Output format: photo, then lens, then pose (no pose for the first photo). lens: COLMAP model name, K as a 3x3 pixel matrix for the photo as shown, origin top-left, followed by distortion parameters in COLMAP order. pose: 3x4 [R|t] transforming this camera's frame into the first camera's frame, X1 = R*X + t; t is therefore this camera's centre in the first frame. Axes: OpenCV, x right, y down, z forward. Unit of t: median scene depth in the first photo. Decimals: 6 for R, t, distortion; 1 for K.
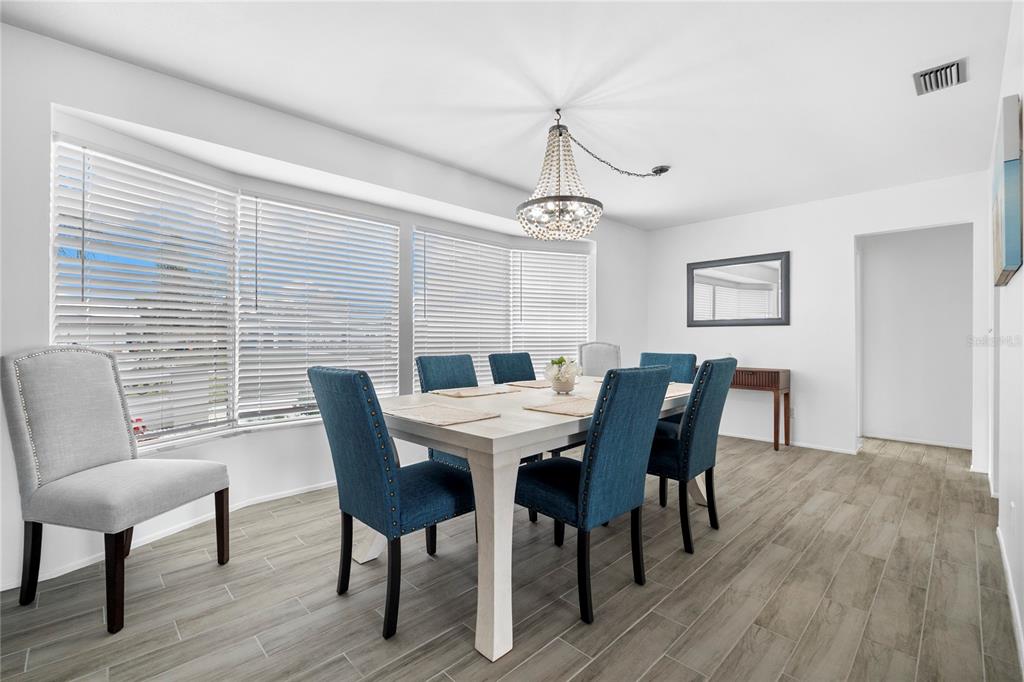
lens RADIAL K [[458.3, 0, 504.3], [0, 458.3, 335.6], [0, 0, 1]] dist [-0.010595, -0.000185]
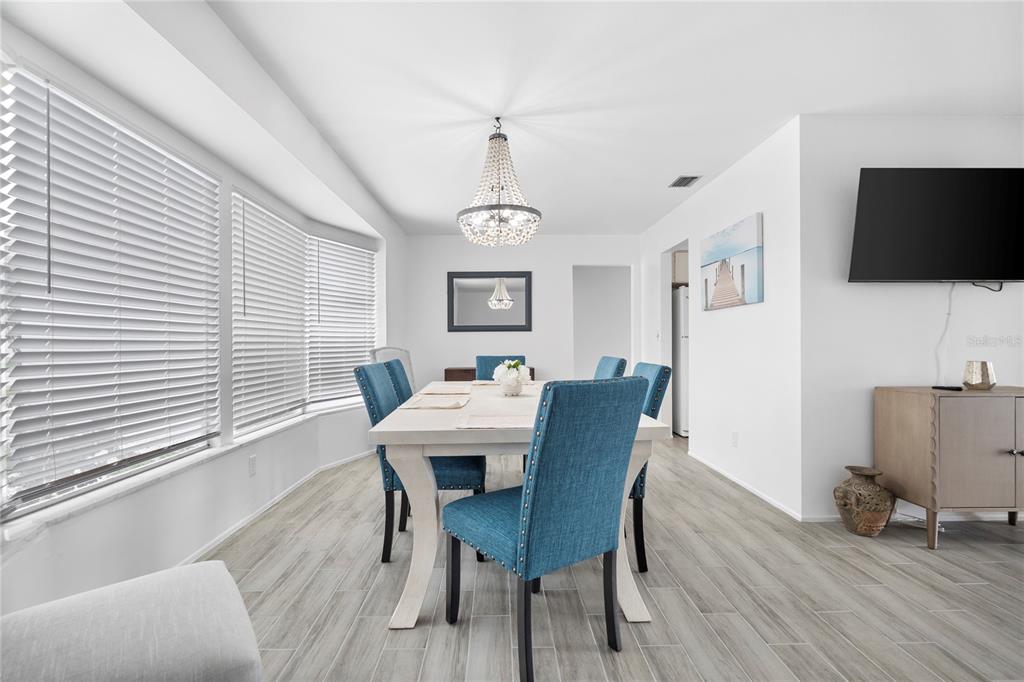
lens RADIAL K [[490.1, 0, 512.9], [0, 490.1, 344.7], [0, 0, 1]] dist [-0.003176, 0.000166]
pose [[0.670489, -0.010974, 0.741839, -0.395583], [0.002790, 0.999921, 0.012270, -0.002187], [-0.741915, -0.006157, 0.670466, 0.141133]]
